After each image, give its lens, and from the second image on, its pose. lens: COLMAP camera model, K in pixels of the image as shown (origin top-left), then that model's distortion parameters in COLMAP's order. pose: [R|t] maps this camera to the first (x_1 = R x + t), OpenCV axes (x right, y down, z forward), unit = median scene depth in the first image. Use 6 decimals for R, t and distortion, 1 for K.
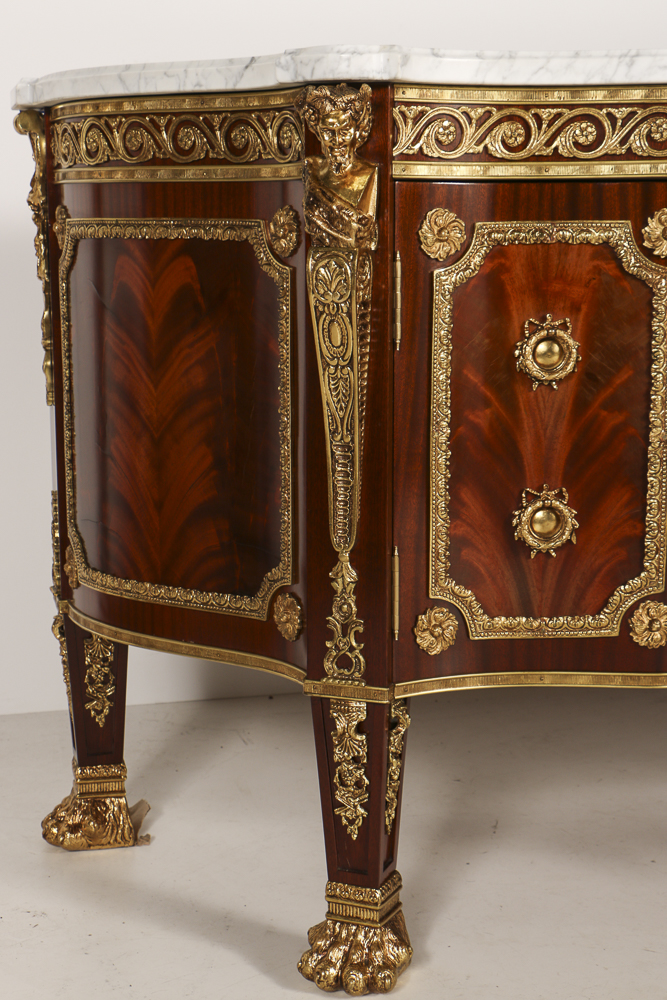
lens RADIAL K [[1694.5, 0, 333.5], [0, 1694.5, 500.0], [0, 0, 1]] dist [0.027083, 1.032739]
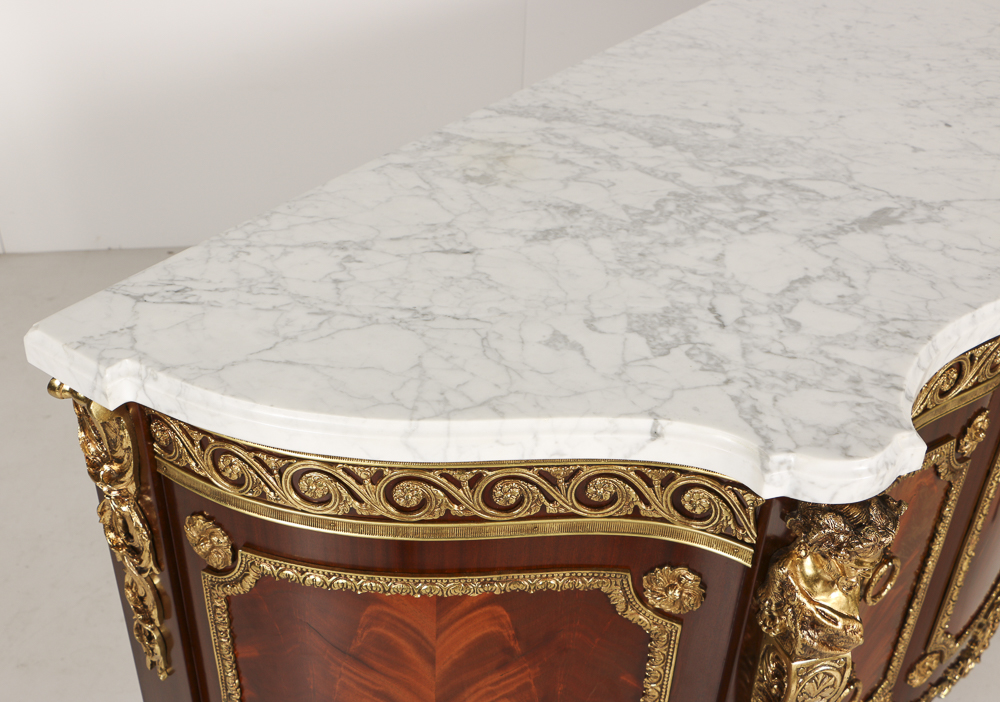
lens RADIAL K [[1126.0, 0, 485.4], [0, 1126.0, 350.8], [0, 0, 1]] dist [-0.070825, -0.001309]
pose [[0.783041, -0.326440, 0.529418, -0.331371], [0.073857, 0.893975, 0.441989, -0.487792], [-0.617569, -0.306994, 0.724129, 0.712843]]
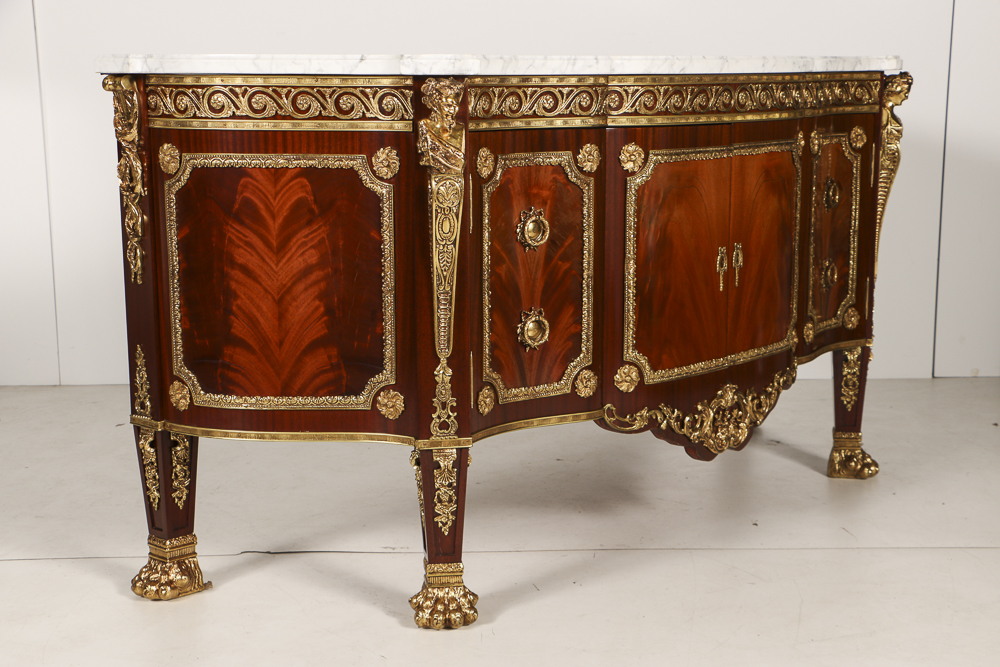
lens RADIAL K [[1546.0, 0, 501.1], [0, 1546.0, 344.5], [0, 0, 1]] dist [0.033285, 0.860574]
pose [[0.846134, -0.093123, 0.524772, -0.716943], [0.089269, 0.995470, 0.032714, -0.025457], [-0.525441, 0.019166, 0.850614, -0.293972]]
